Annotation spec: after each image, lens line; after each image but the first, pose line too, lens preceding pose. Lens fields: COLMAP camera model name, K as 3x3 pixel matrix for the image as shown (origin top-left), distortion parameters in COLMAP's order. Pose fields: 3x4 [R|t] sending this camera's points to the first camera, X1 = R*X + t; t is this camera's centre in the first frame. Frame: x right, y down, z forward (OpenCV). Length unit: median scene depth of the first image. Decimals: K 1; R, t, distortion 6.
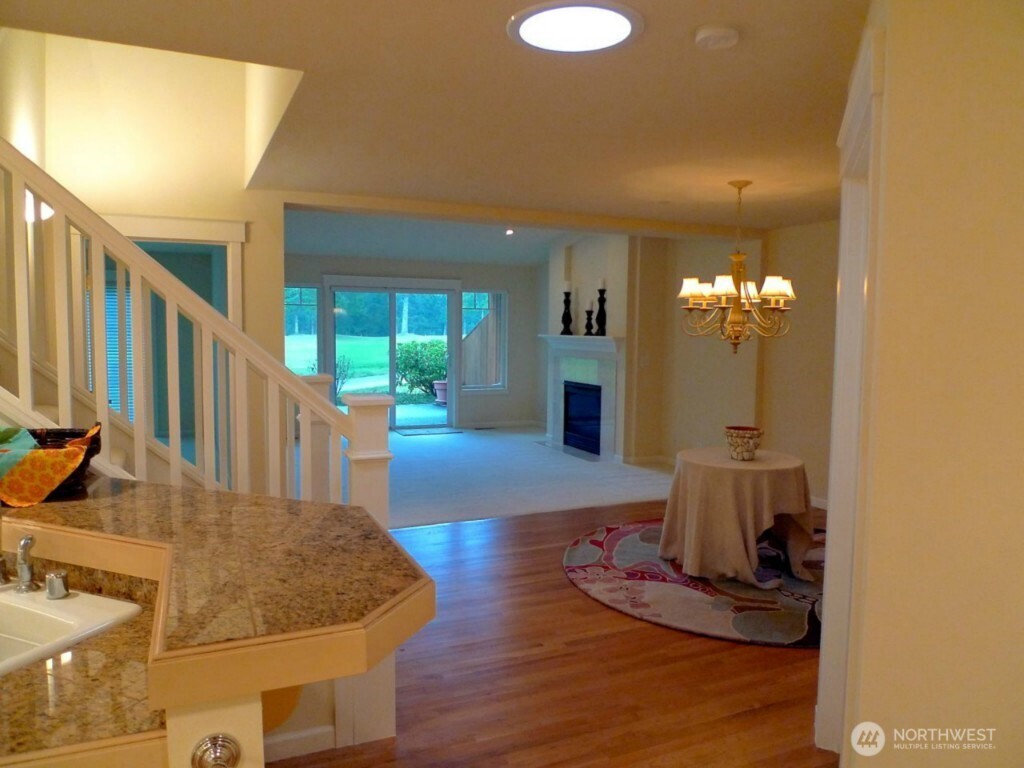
lens RADIAL K [[735.7, 0, 510.6], [0, 735.7, 384.1], [0, 0, 1]] dist [-0.013520, -0.003719]
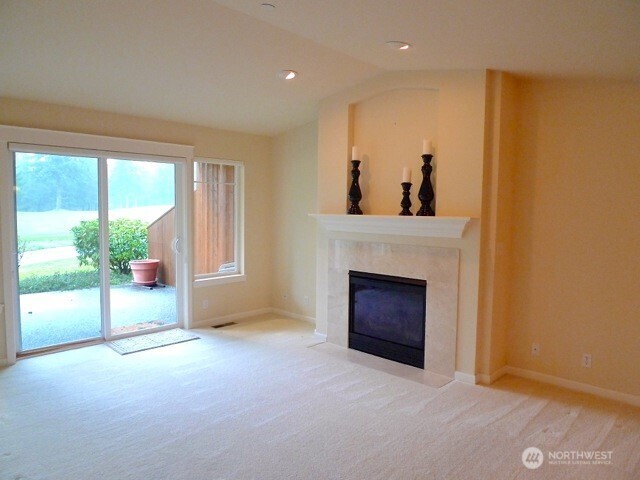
lens RADIAL K [[464.2, 0, 320.6], [0, 464.2, 241.9], [0, 0, 1]] dist [-0.037809, -0.002428]
pose [[0.928715, -0.024490, 0.369985, -0.156582], [0.024505, 0.999689, 0.004662, -0.042516], [-0.369984, 0.004737, 0.929026, 0.581915]]
